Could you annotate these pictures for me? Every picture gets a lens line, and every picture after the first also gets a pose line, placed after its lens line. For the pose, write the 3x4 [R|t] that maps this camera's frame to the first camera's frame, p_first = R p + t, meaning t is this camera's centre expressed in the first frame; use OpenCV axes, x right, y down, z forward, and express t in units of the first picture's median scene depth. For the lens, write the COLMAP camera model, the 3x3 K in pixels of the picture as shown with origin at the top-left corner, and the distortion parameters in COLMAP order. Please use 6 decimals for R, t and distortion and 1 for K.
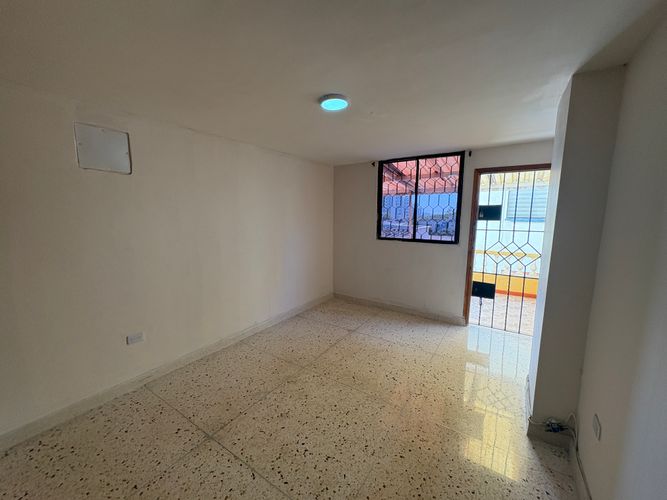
lens RADIAL K [[265.5, 0, 333.5], [0, 265.5, 250.0], [0, 0, 1]] dist [-0.000553, -0.000031]
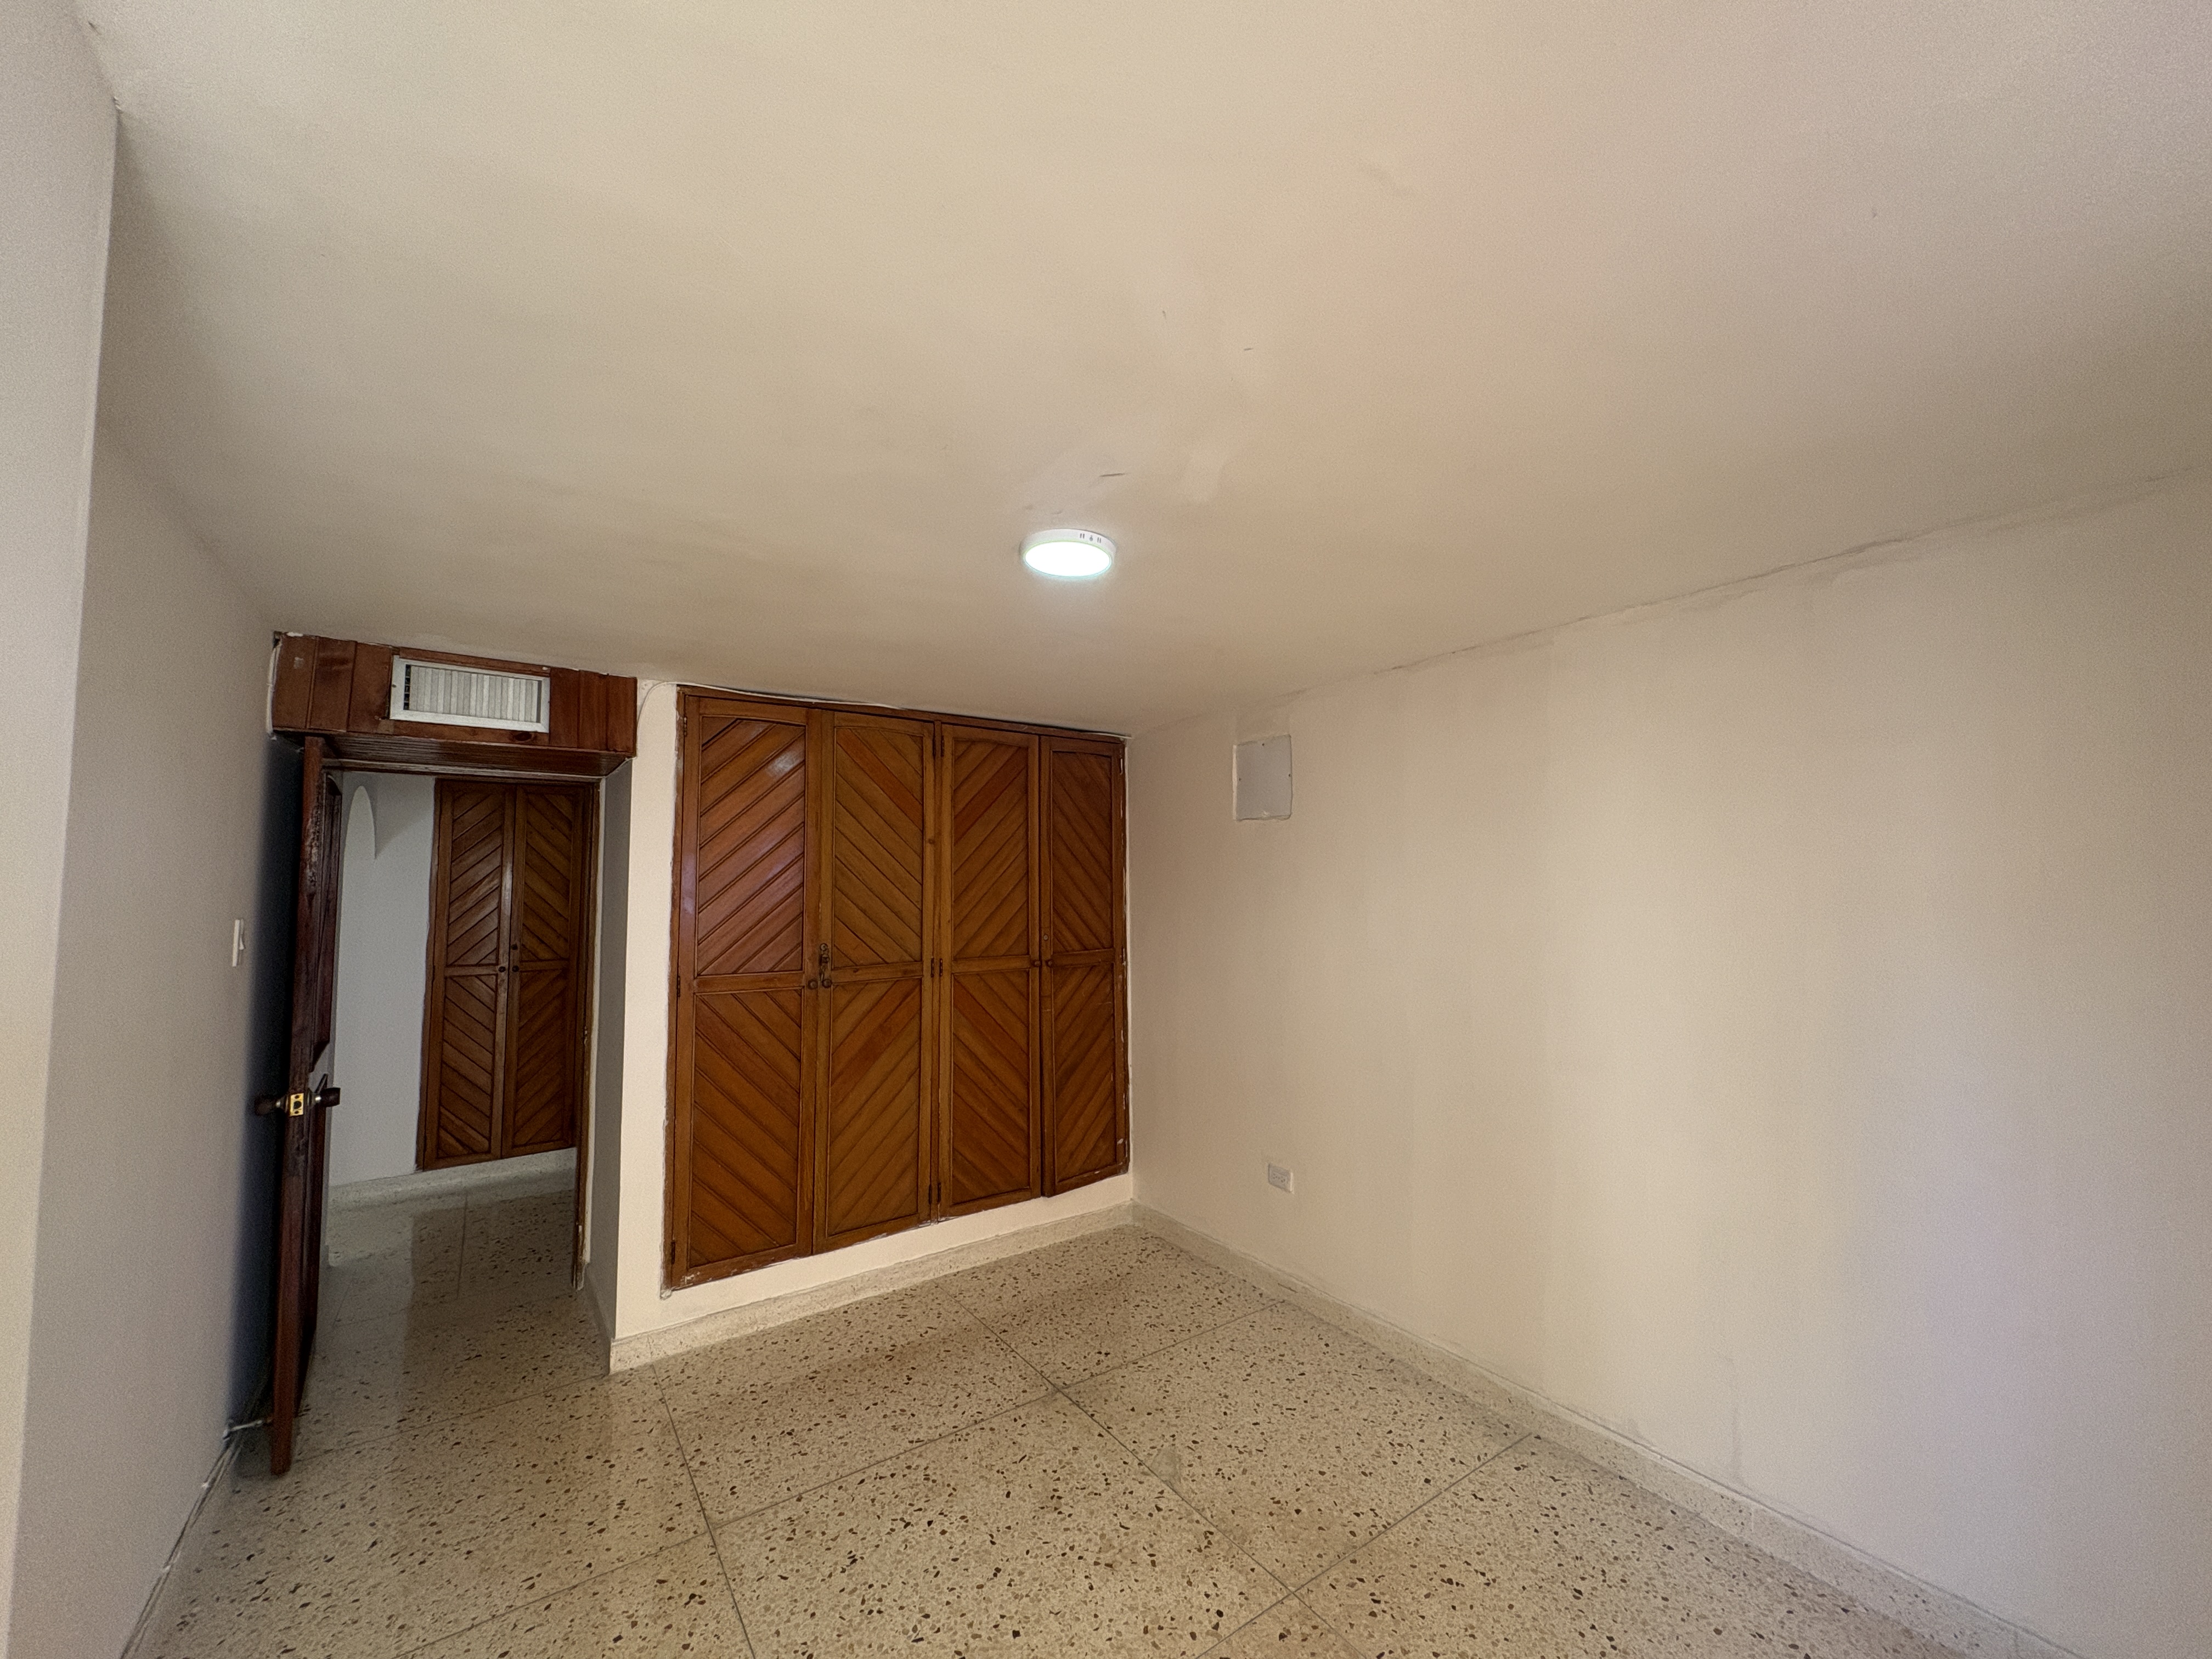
lens RADIAL K [[880.6, 0, 1106.0], [0, 880.6, 829.5], [0, 0, 1]] dist [-0.000553, -0.000031]
pose [[-0.365986, -0.066469, -0.928243, 0.950961], [-0.125733, 0.991832, -0.021449, -0.219729], [0.922087, 0.108861, -0.371354, 1.501524]]
